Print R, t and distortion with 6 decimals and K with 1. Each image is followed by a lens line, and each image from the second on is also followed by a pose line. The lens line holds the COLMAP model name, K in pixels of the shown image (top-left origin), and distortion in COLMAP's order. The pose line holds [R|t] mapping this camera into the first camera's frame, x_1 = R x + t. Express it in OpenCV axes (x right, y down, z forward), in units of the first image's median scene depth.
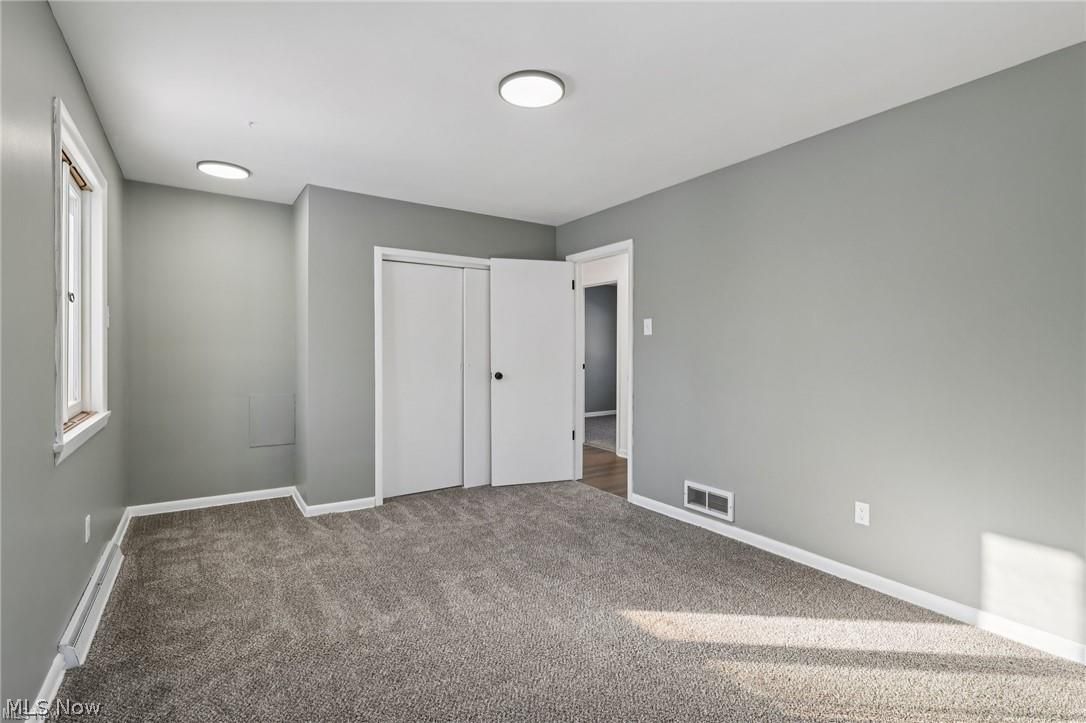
lens RADIAL K [[508.3, 0, 540.1], [0, 508.3, 349.0], [0, 0, 1]] dist [-0.001089, 0.000787]
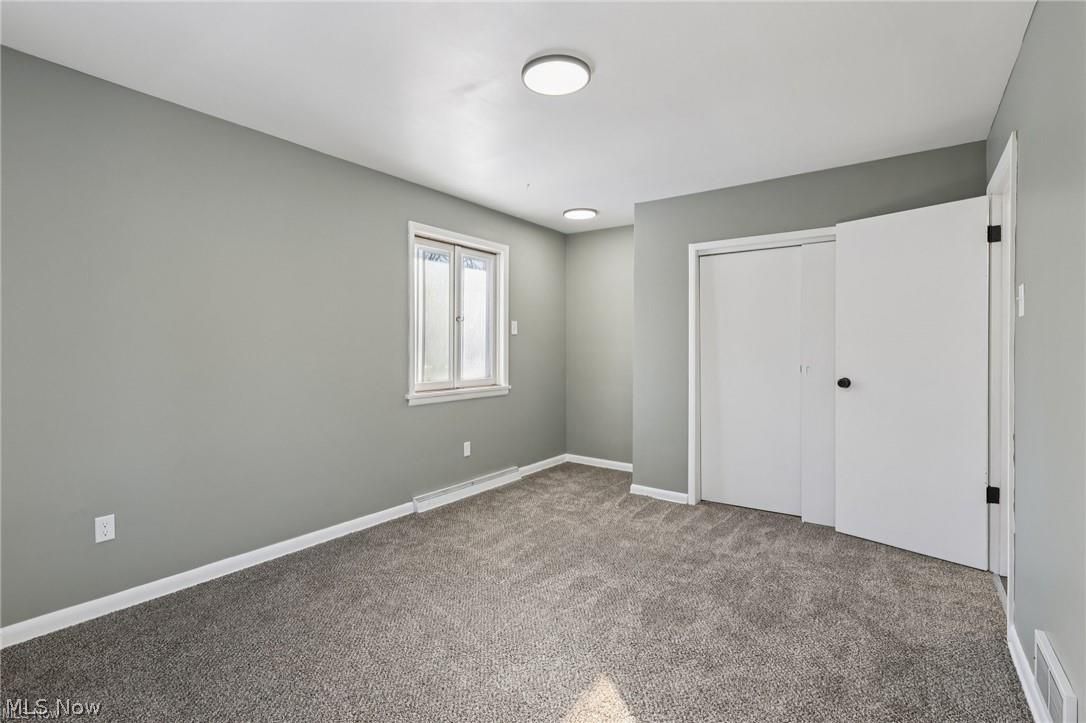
lens RADIAL K [[508.3, 0, 540.1], [0, 508.3, 349.0], [0, 0, 1]] dist [-0.001089, 0.000787]
pose [[0.339693, -0.000659, -0.940536, 0.585194], [0.002695, 0.999996, 0.000273, 0.003006], [0.940533, -0.002627, 0.339693, 0.433943]]
